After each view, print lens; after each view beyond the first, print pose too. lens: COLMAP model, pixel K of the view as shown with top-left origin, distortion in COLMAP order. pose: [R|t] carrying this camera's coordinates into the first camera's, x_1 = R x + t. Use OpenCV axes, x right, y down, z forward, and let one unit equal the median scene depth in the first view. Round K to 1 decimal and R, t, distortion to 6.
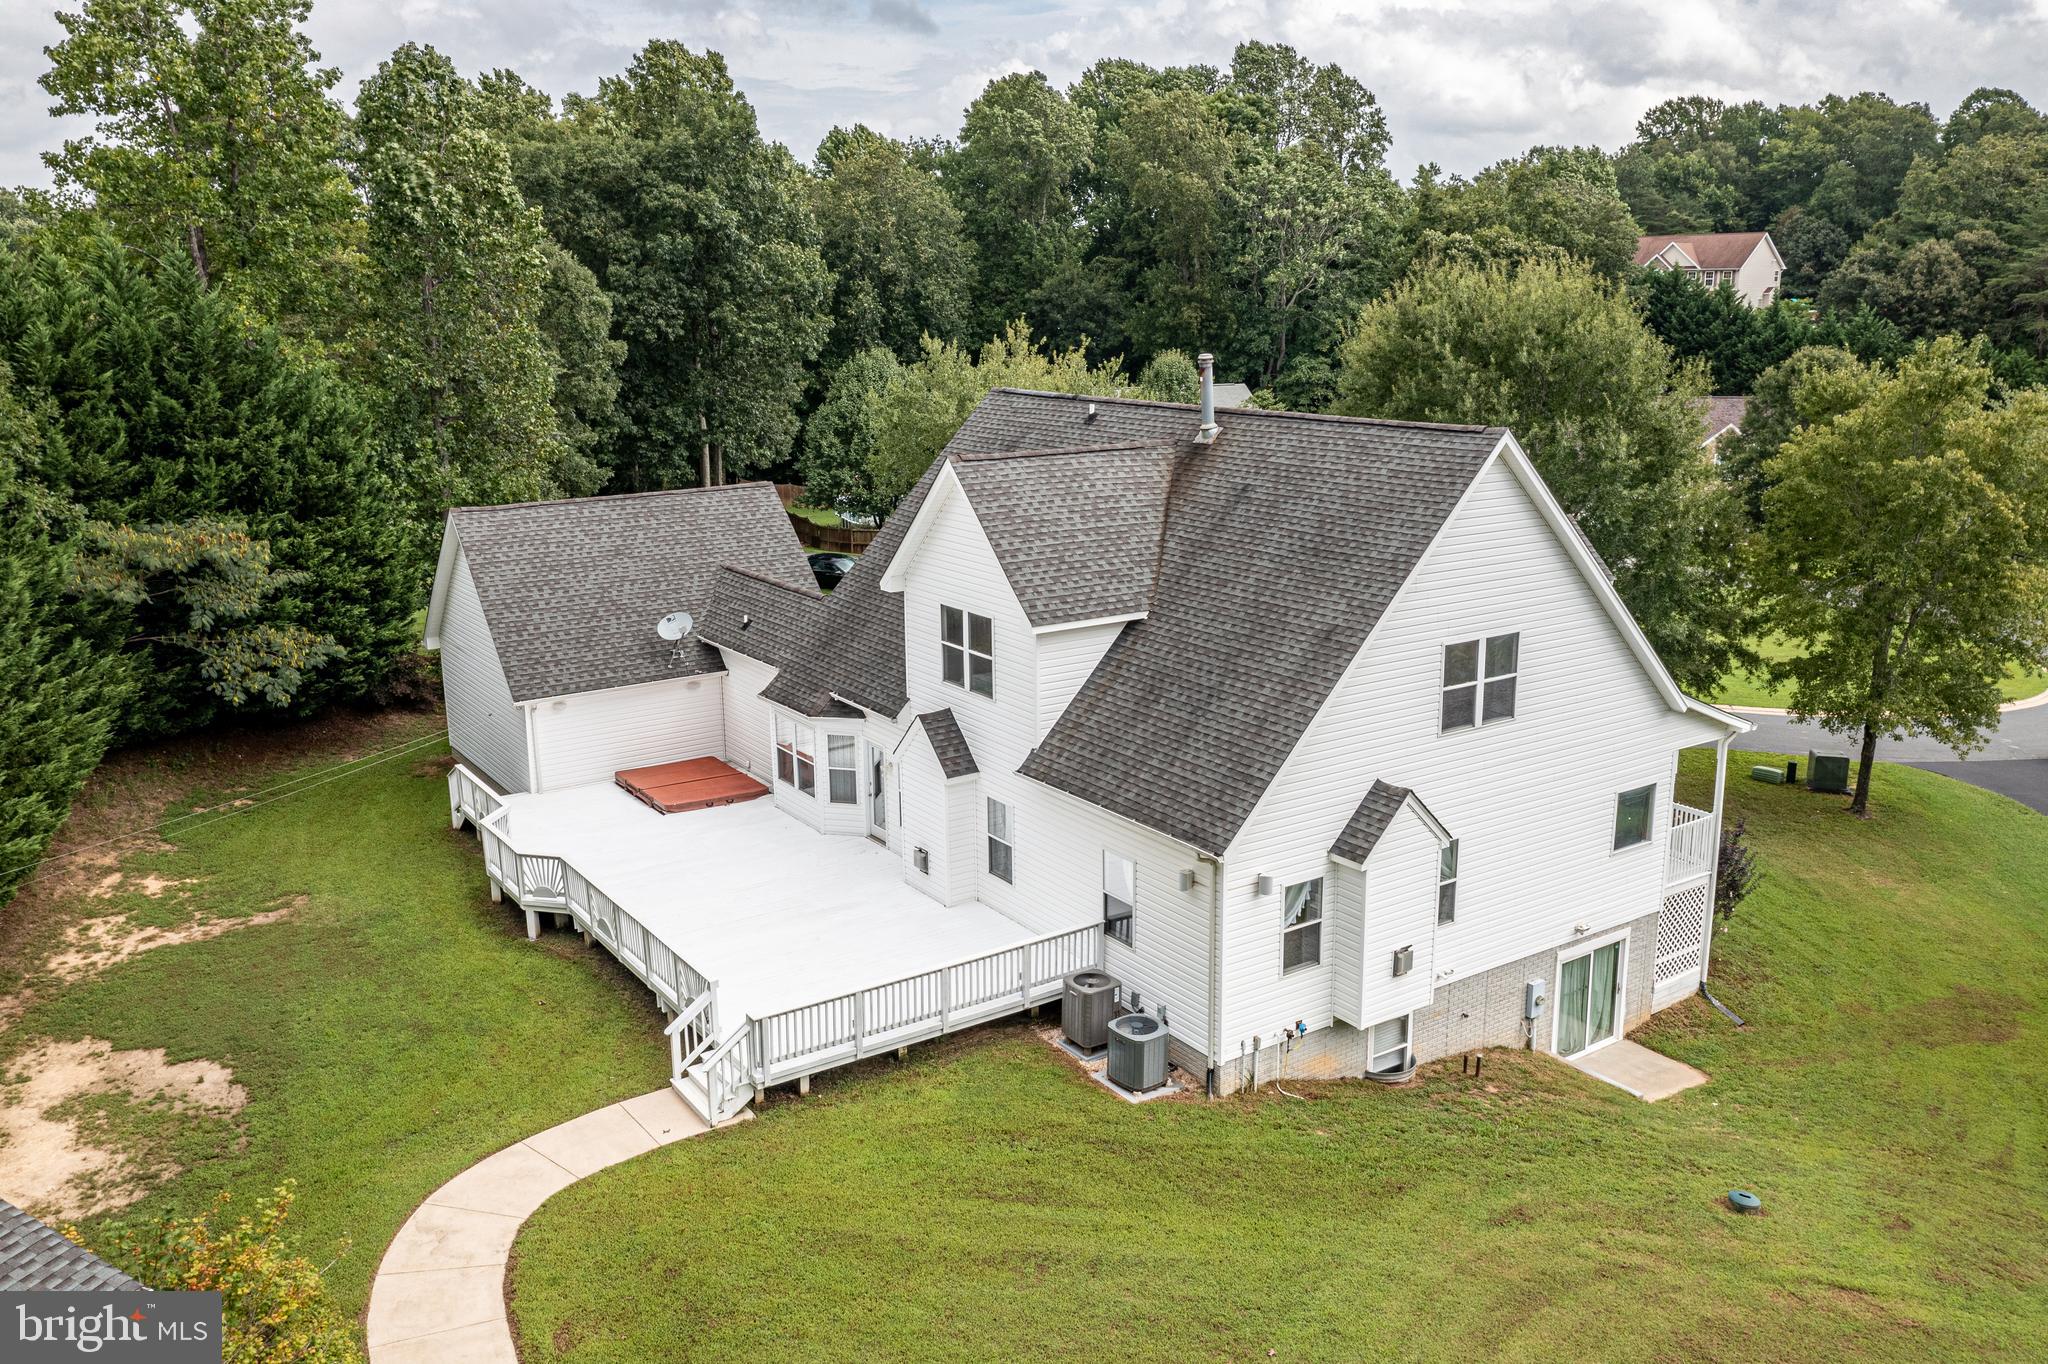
lens RADIAL K [[1640.1, 0, 1030.7], [0, 1640.1, 677.4], [0, 0, 1]] dist [-0.008151, 0.018487]
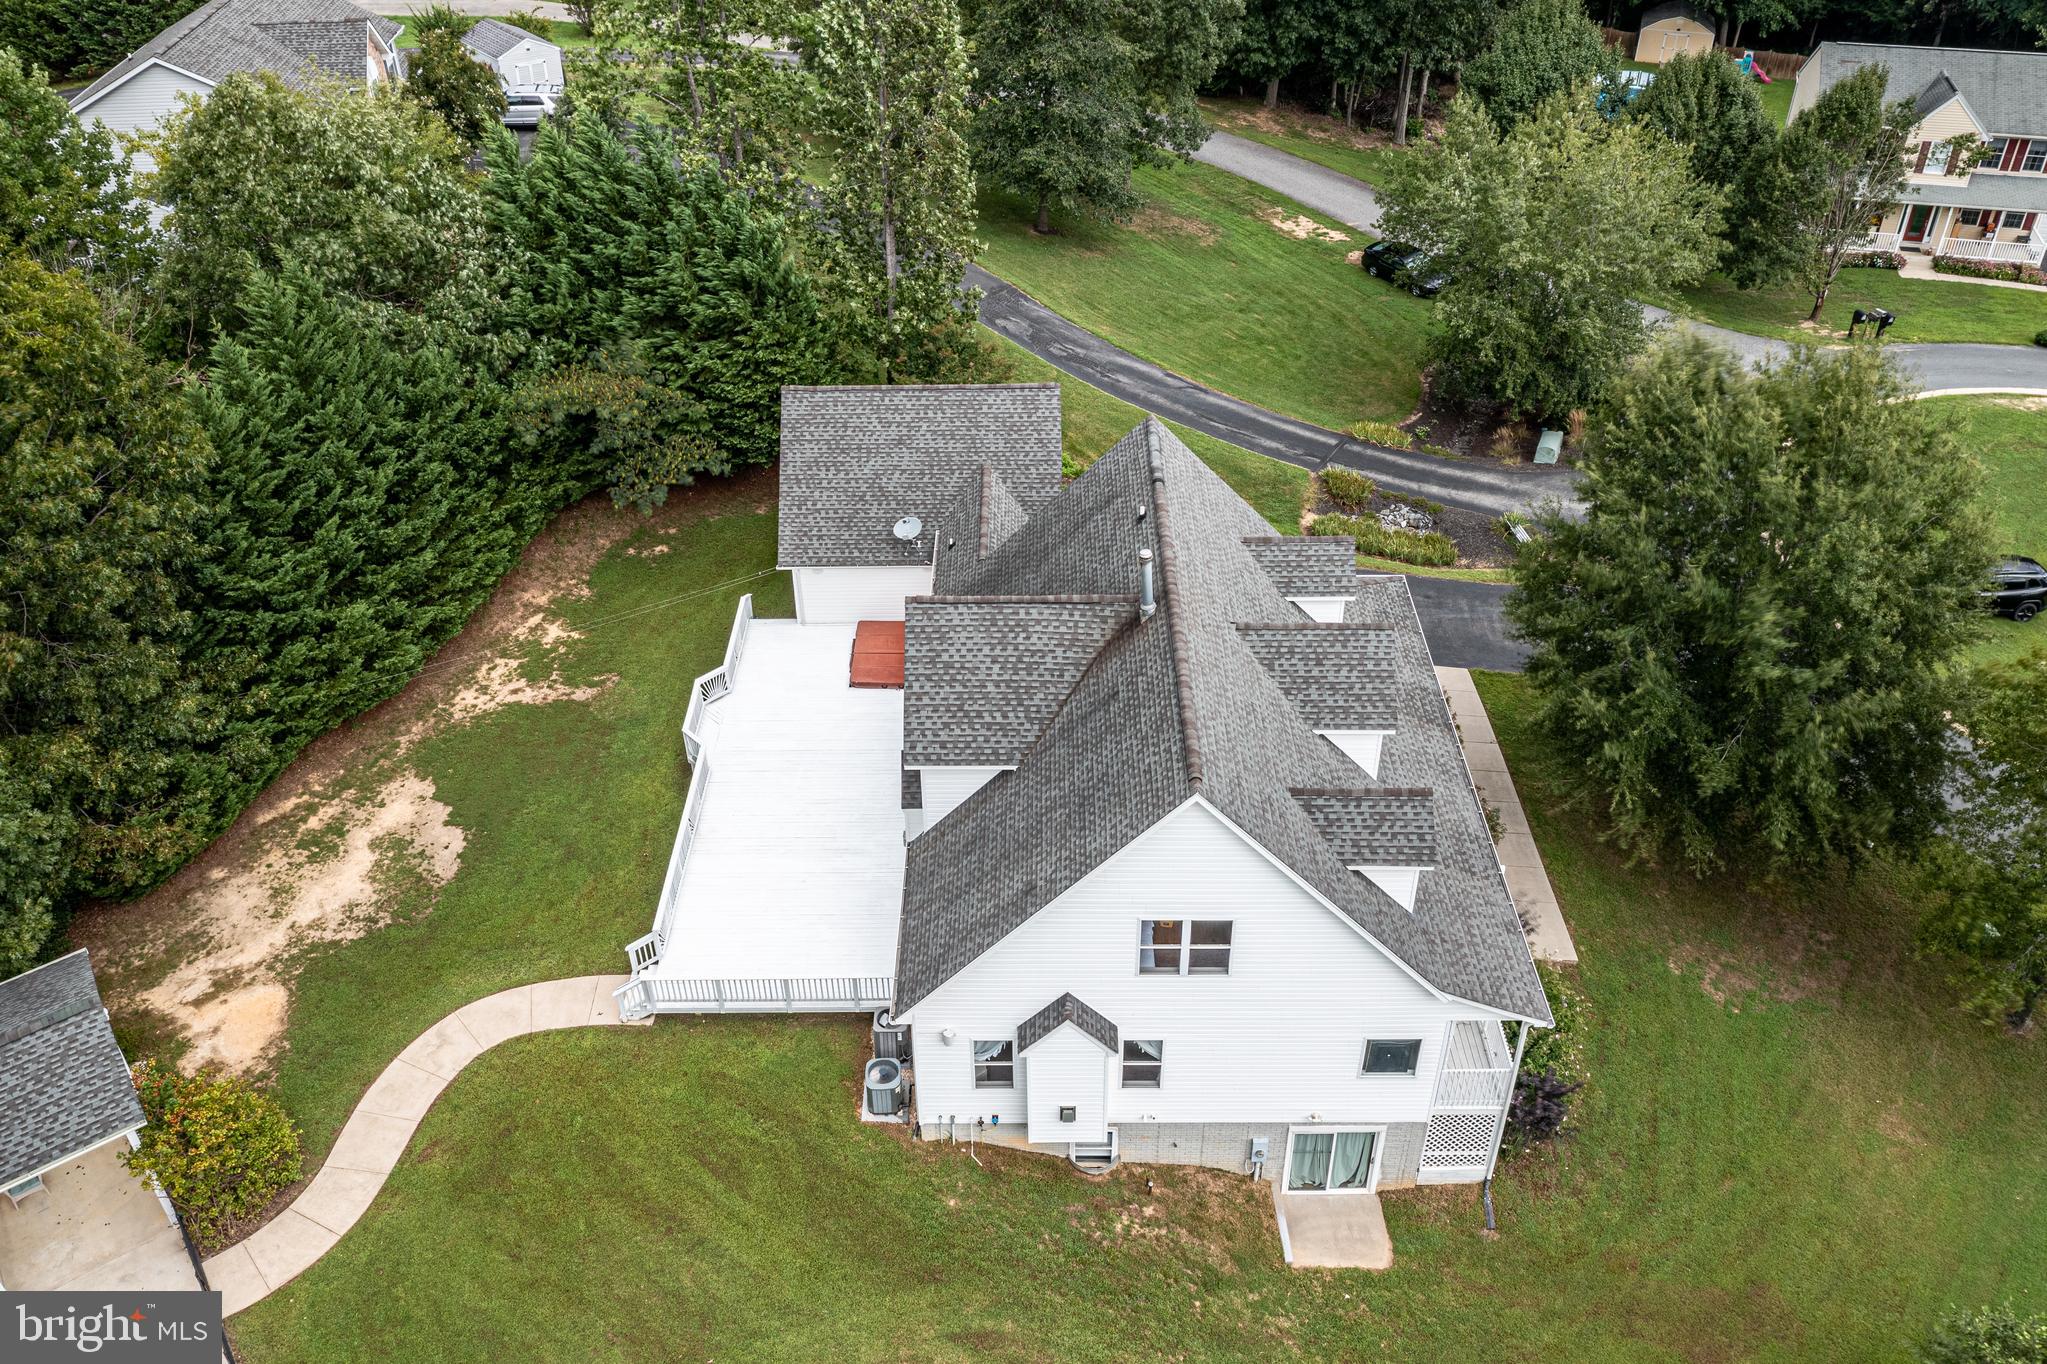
lens RADIAL K [[1639.3, 0, 1027.9], [0, 1639.3, 681.0], [0, 0, 1]] dist [-0.008151, 0.018487]
pose [[0.826646, 0.331443, -0.454754, 0.617421], [-0.130809, 0.899178, 0.417574, -0.613239], [0.547307, -0.285700, 0.786658, 0.055612]]
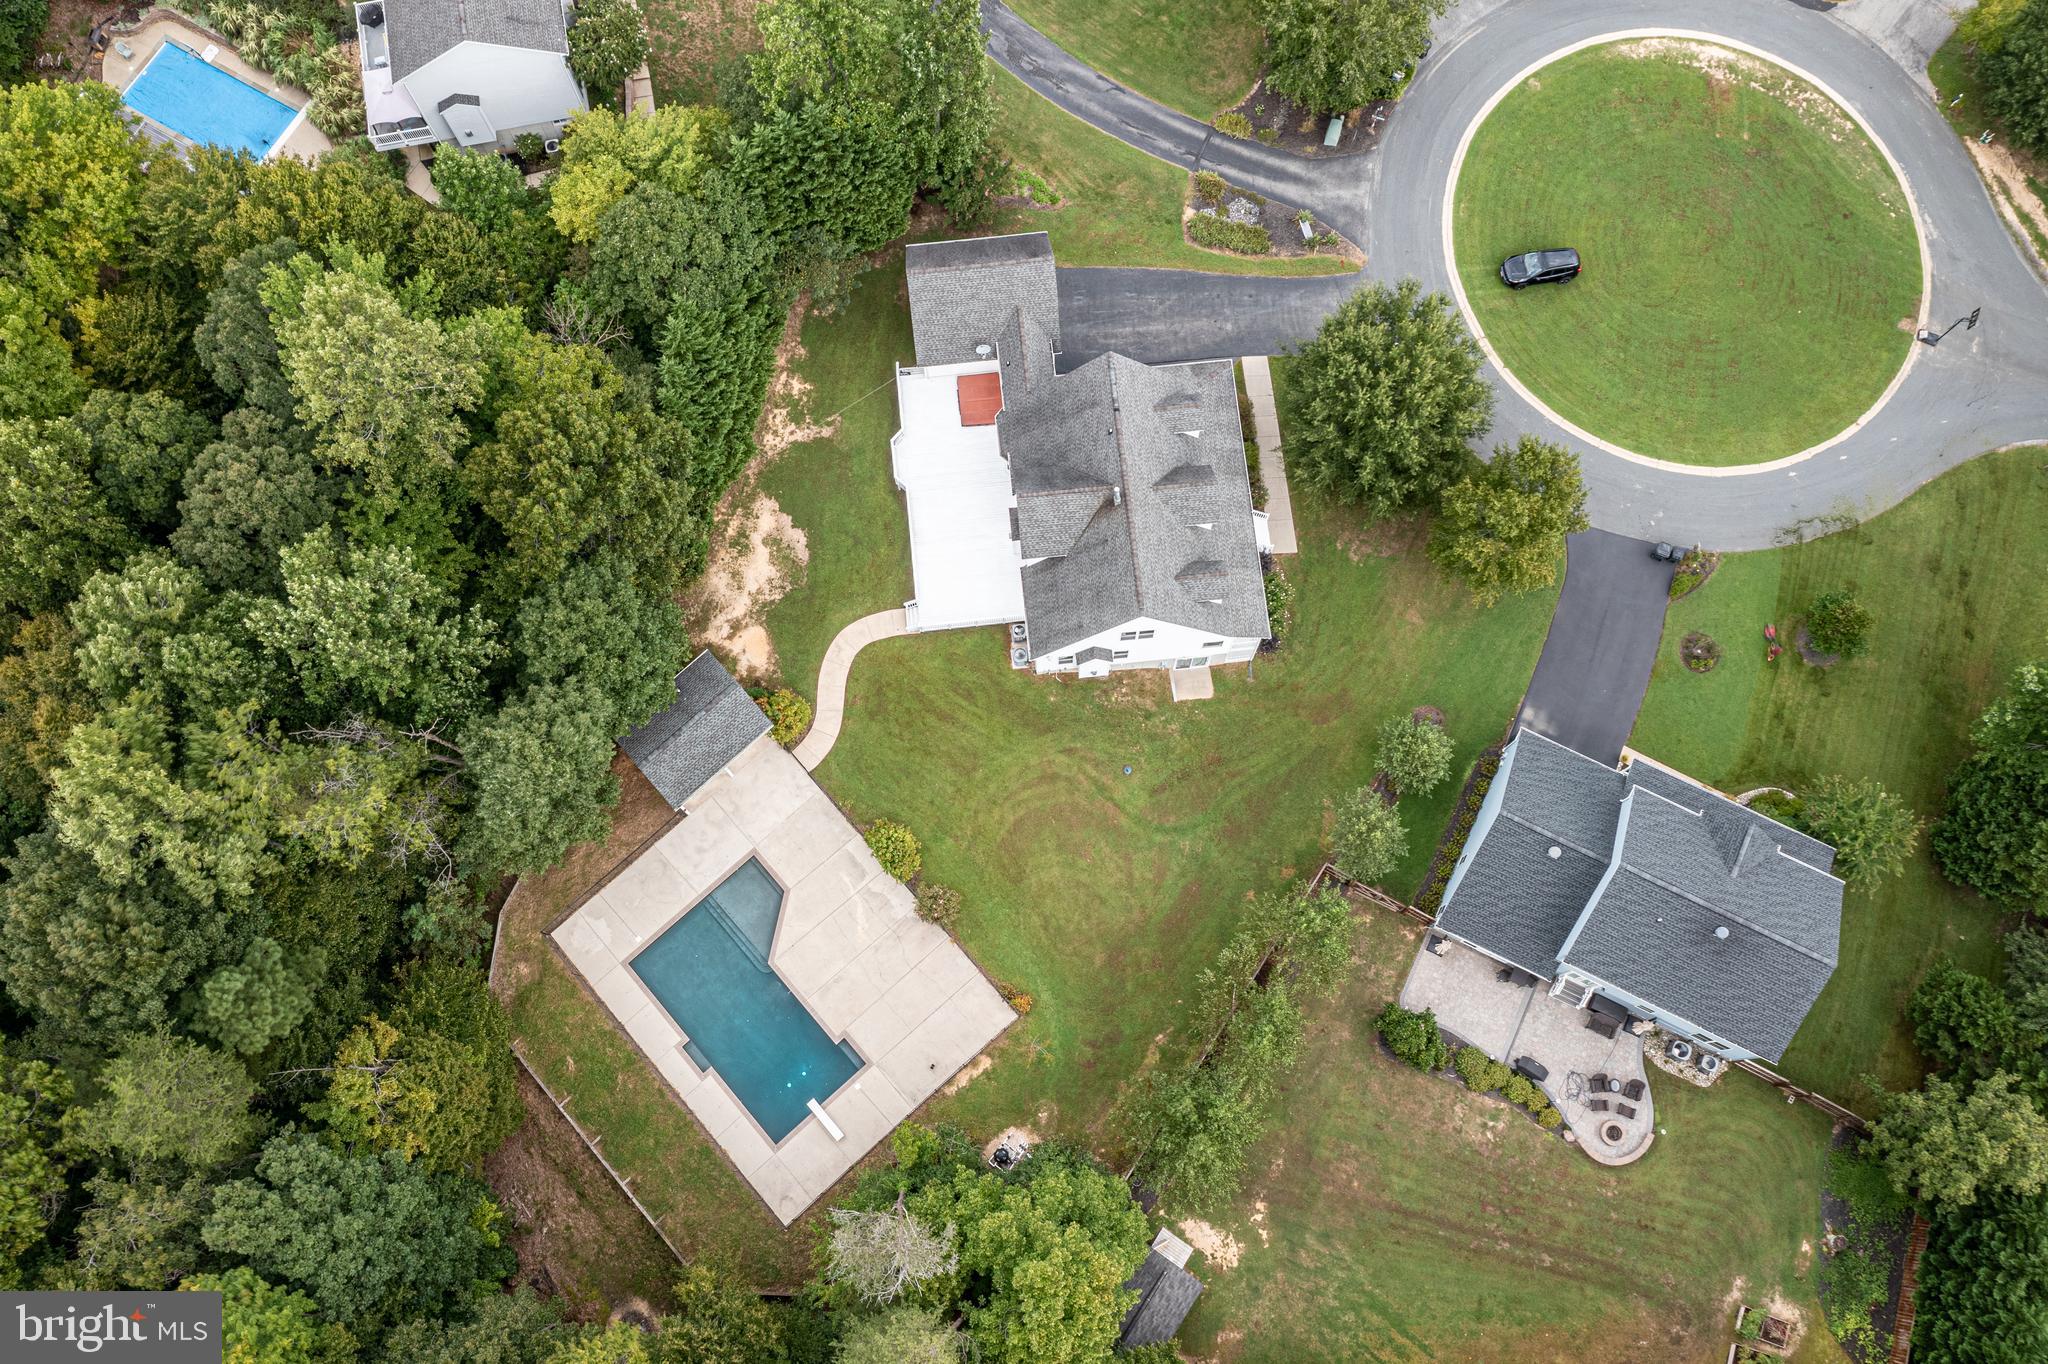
lens RADIAL K [[1640.1, 0, 1035.3], [0, 1640.1, 690.2], [0, 0, 1]] dist [-0.008151, 0.018487]
pose [[0.880926, 0.457473, -0.121191, 0.509522], [-0.111558, 0.449598, 0.886237, -2.654048], [0.459917, -0.767190, 0.447097, -0.599444]]
